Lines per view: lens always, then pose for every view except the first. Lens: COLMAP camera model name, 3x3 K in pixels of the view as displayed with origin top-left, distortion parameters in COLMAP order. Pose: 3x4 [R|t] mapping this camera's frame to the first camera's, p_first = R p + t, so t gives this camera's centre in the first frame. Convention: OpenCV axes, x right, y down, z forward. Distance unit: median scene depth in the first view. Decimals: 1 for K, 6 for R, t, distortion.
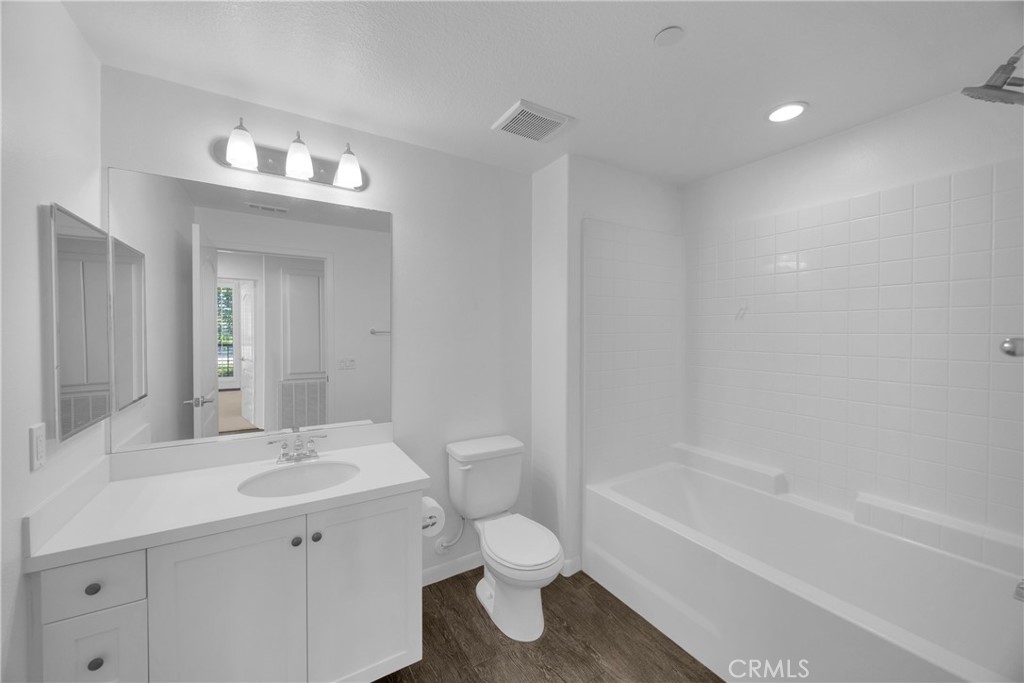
lens RADIAL K [[374.9, 0, 508.7], [0, 374.9, 340.5], [0, 0, 1]] dist [-0.001600, -0.000066]
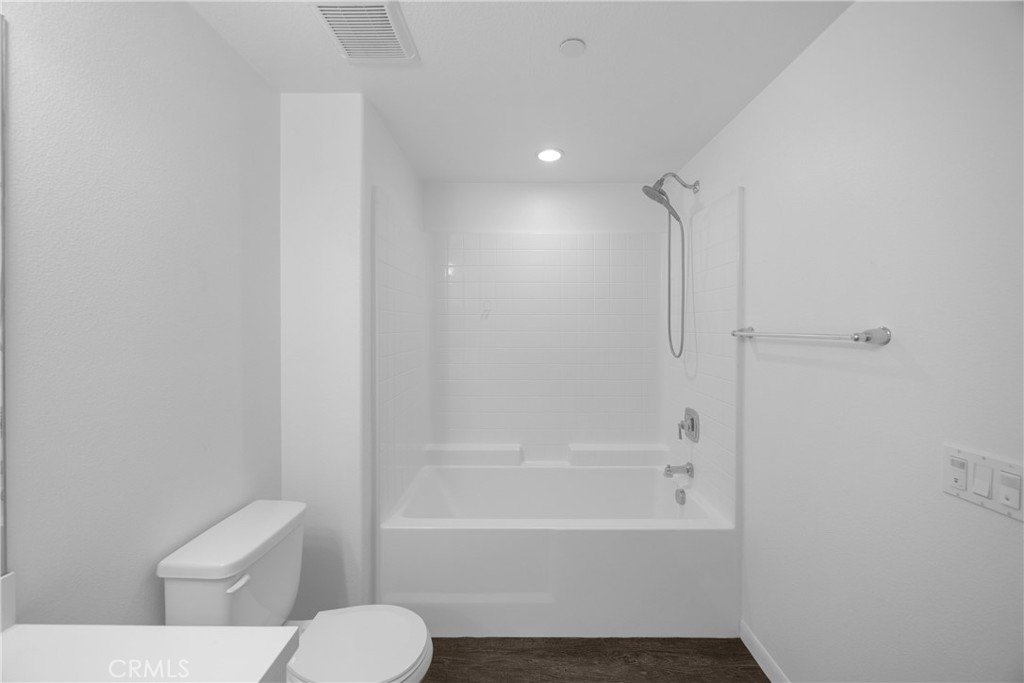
lens RADIAL K [[388.5, 0, 507.6], [0, 388.5, 336.1], [0, 0, 1]] dist [0.000412, -0.000067]
pose [[0.540233, -0.015349, 0.841375, -0.355249], [0.020389, 0.999779, 0.005147, -0.011907], [-0.841268, 0.014374, 0.540427, 0.348816]]
